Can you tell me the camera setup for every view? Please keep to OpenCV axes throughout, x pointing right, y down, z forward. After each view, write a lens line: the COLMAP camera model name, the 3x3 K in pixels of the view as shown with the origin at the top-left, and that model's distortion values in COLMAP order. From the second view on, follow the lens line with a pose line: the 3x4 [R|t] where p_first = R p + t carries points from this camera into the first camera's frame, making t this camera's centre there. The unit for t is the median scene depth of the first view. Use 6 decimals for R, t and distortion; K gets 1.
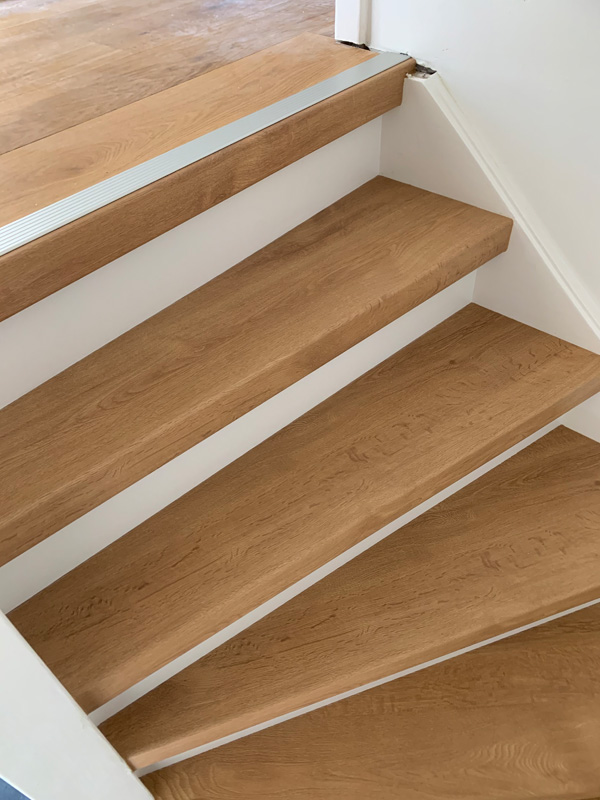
lens RADIAL K [[605.7, 0, 296.1], [0, 605.7, 402.4], [0, 0, 1]] dist [0.046751, -0.069238]
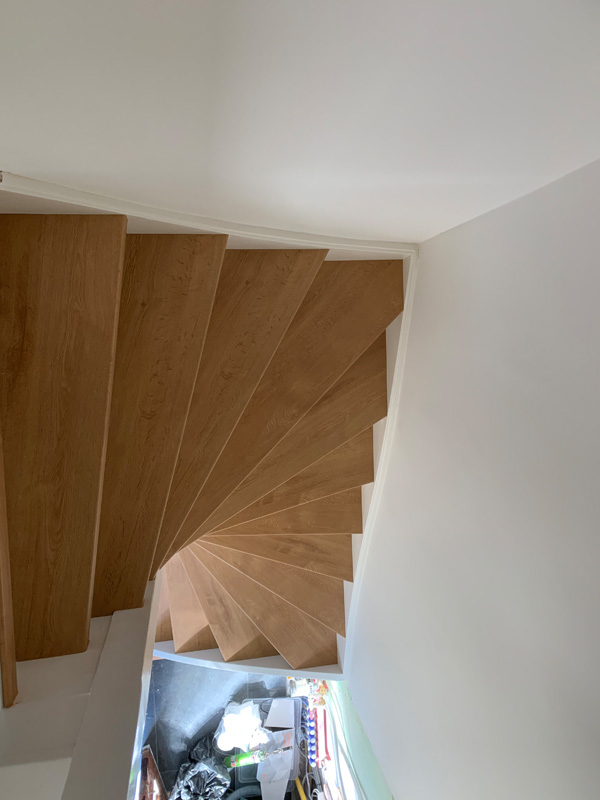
lens RADIAL K [[605.7, 0, 296.1], [0, 605.7, 402.4], [0, 0, 1]] dist [0.046751, -0.069238]
pose [[0.706836, -0.692355, 0.145012, 0.163751], [0.322965, 0.498249, 0.804638, -1.091133], [-0.629347, -0.521913, 0.575786, -0.174806]]
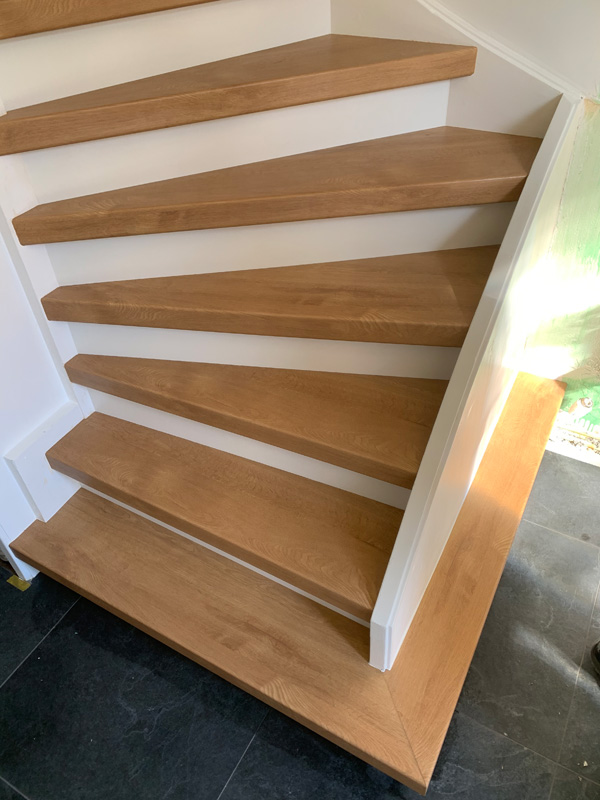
lens RADIAL K [[604.3, 0, 304.6], [0, 604.3, 405.8], [0, 0, 1]] dist [0.046458, -0.068205]
pose [[-0.201866, -0.620345, 0.757907, -1.751981], [0.726902, 0.423731, 0.540430, 1.476838], [-0.656402, 0.660019, 0.365393, 1.213119]]
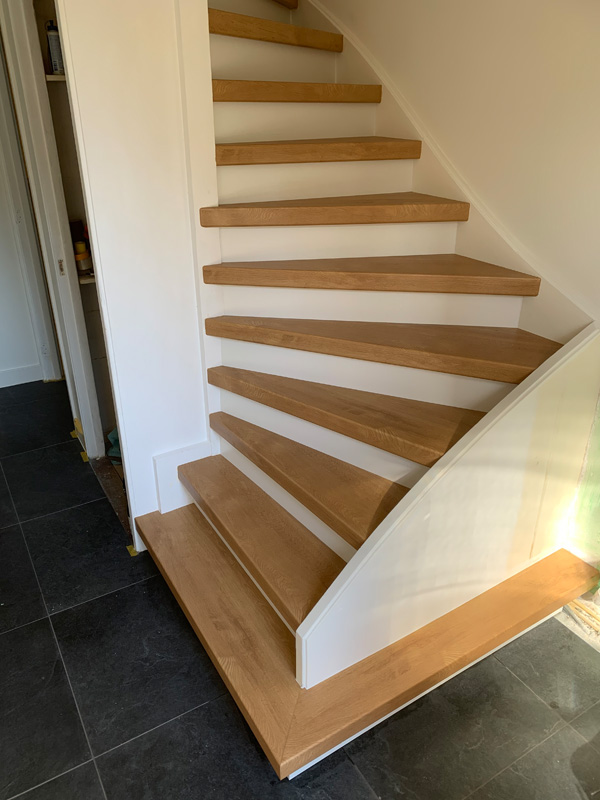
lens RADIAL K [[610.8, 0, 295.9], [0, 610.8, 402.7], [0, 0, 1]] dist [0.052663, -0.105419]
pose [[0.310484, -0.378182, 0.872111, -2.397104], [0.660956, 0.745263, 0.087866, 1.830082], [-0.683181, 0.549146, 0.481354, 0.665882]]
